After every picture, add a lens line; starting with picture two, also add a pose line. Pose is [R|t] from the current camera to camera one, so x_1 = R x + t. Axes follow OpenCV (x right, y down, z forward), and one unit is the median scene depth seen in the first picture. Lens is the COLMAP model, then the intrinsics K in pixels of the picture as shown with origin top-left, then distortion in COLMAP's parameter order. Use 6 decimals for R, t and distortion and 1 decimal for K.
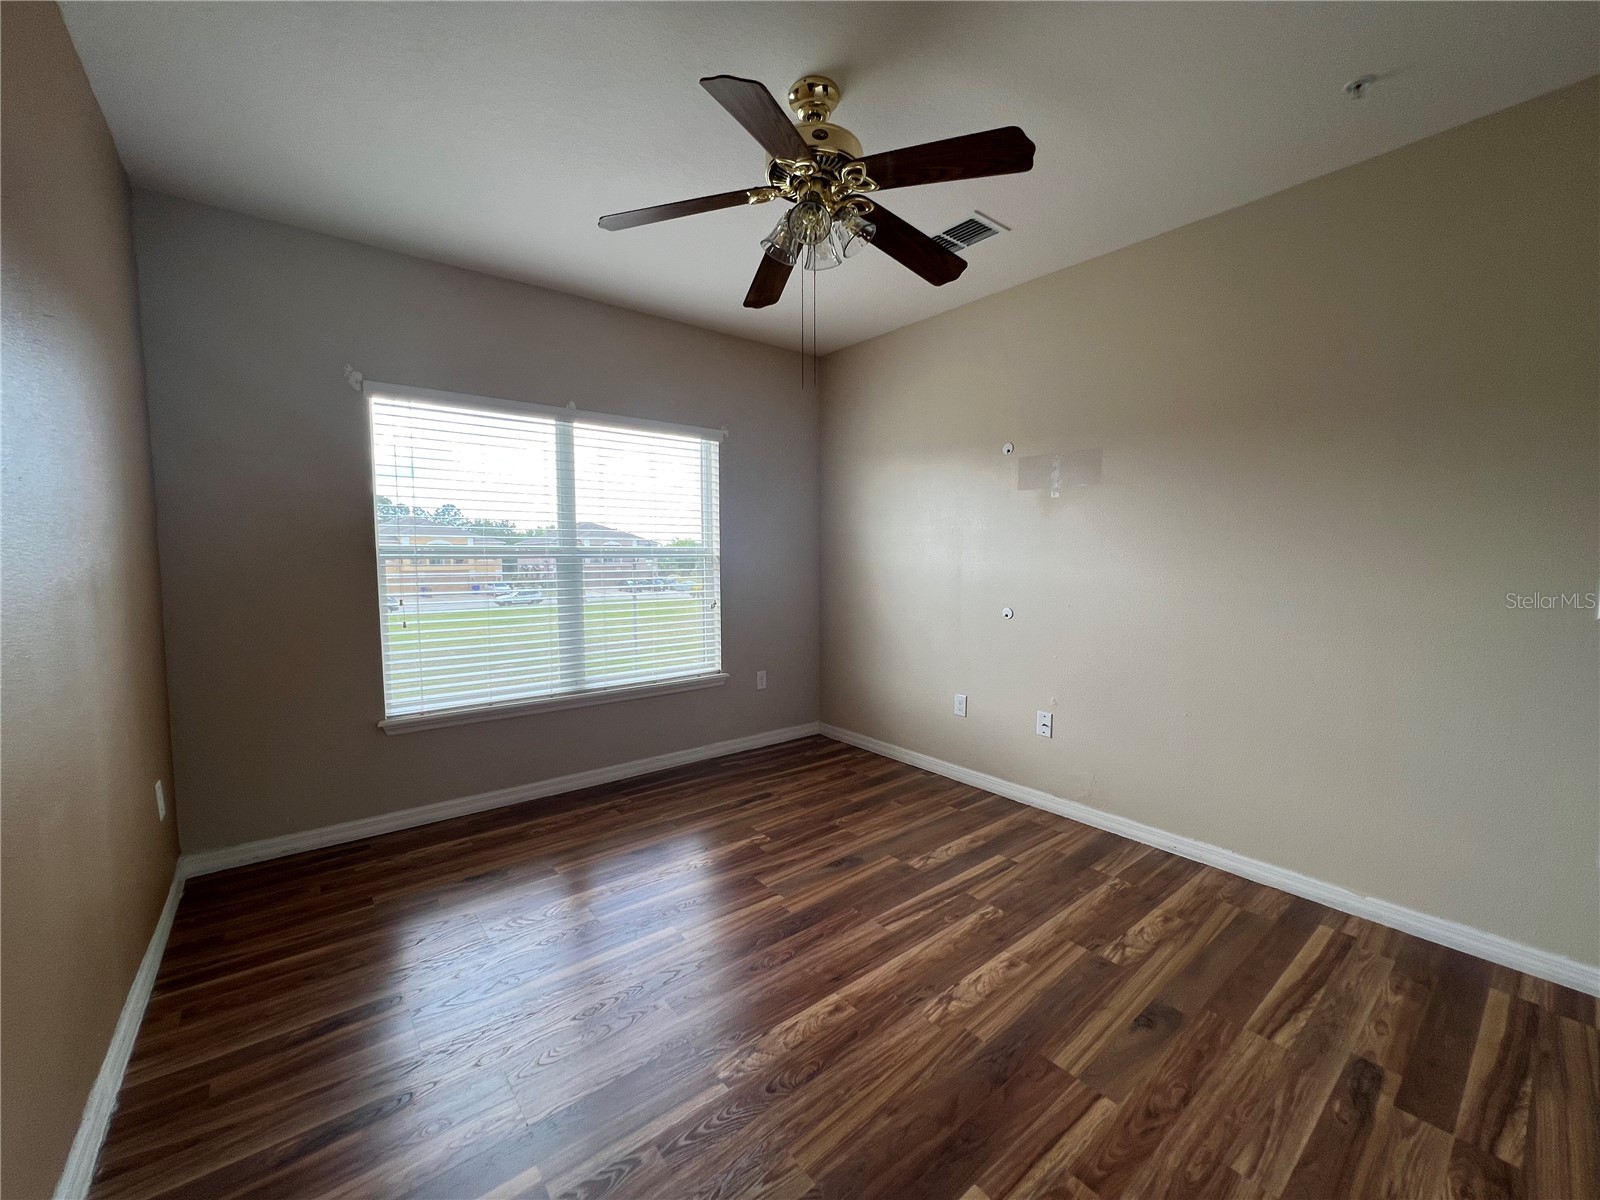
lens RADIAL K [[641.6, 0, 798.1], [0, 641.6, 600.5], [0, 0, 1]] dist [-0.002559, 0.000722]
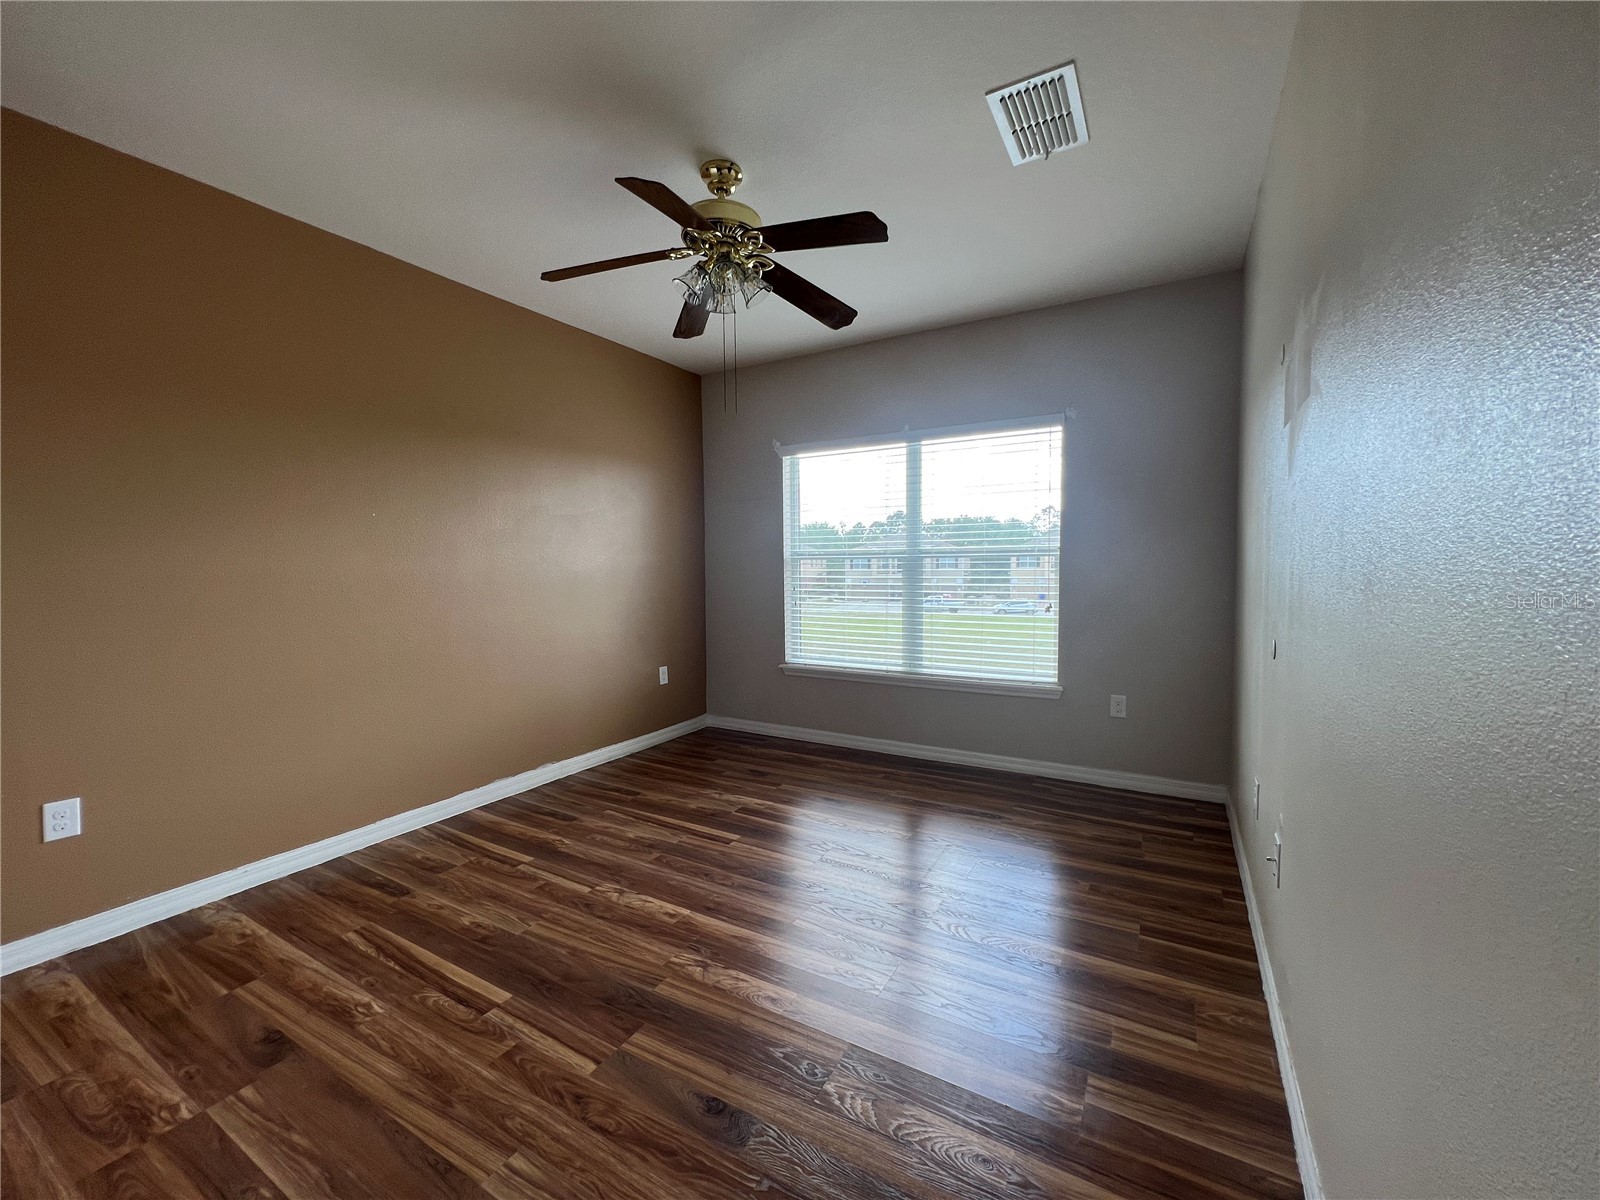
lens RADIAL K [[641.6, 0, 798.1], [0, 641.6, 600.5], [0, 0, 1]] dist [-0.002559, 0.000722]
pose [[0.359043, 0.052704, -0.931832, 0.808604], [-0.055978, 0.997823, 0.034868, -0.022555], [0.931641, 0.039643, 0.361212, 0.471913]]
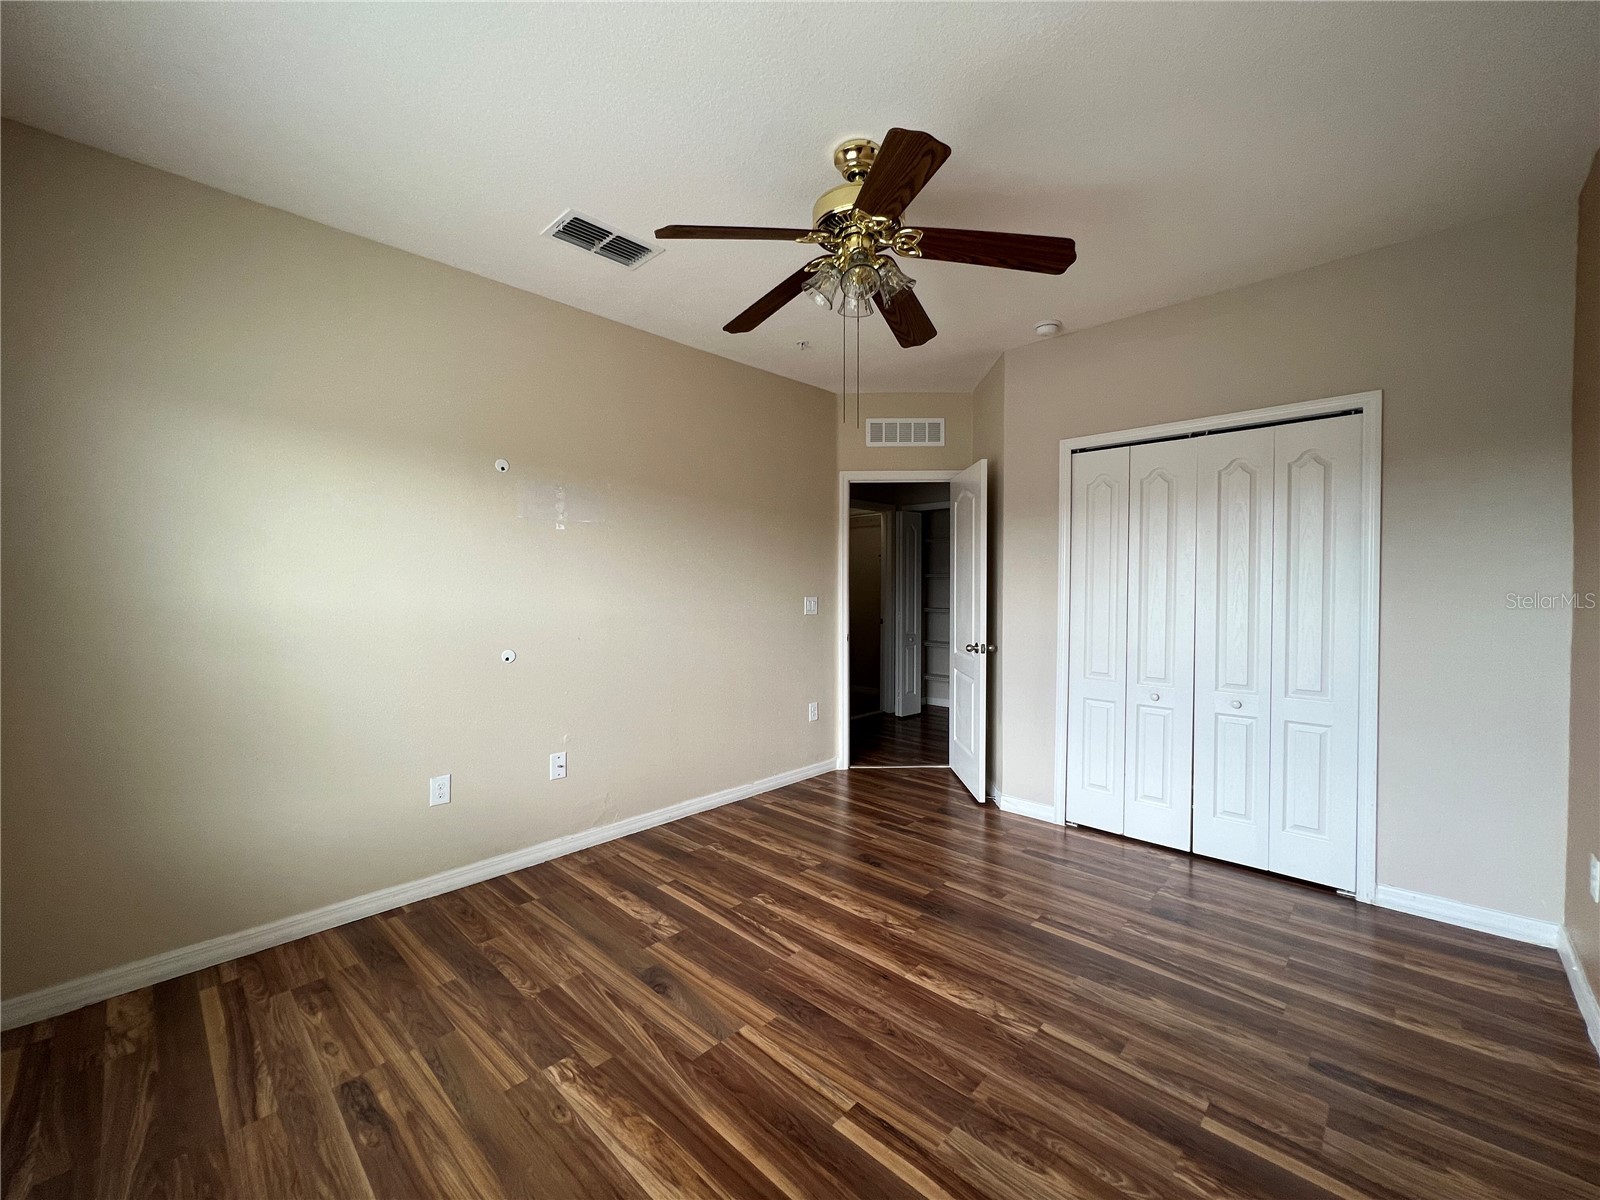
lens RADIAL K [[641.6, 0, 798.1], [0, 641.6, 600.5], [0, 0, 1]] dist [-0.002559, 0.000722]
pose [[-0.126687, -0.025267, 0.991621, -0.665925], [0.070856, 0.996891, 0.034453, -0.065923], [-0.989409, 0.074627, -0.124503, 0.831300]]
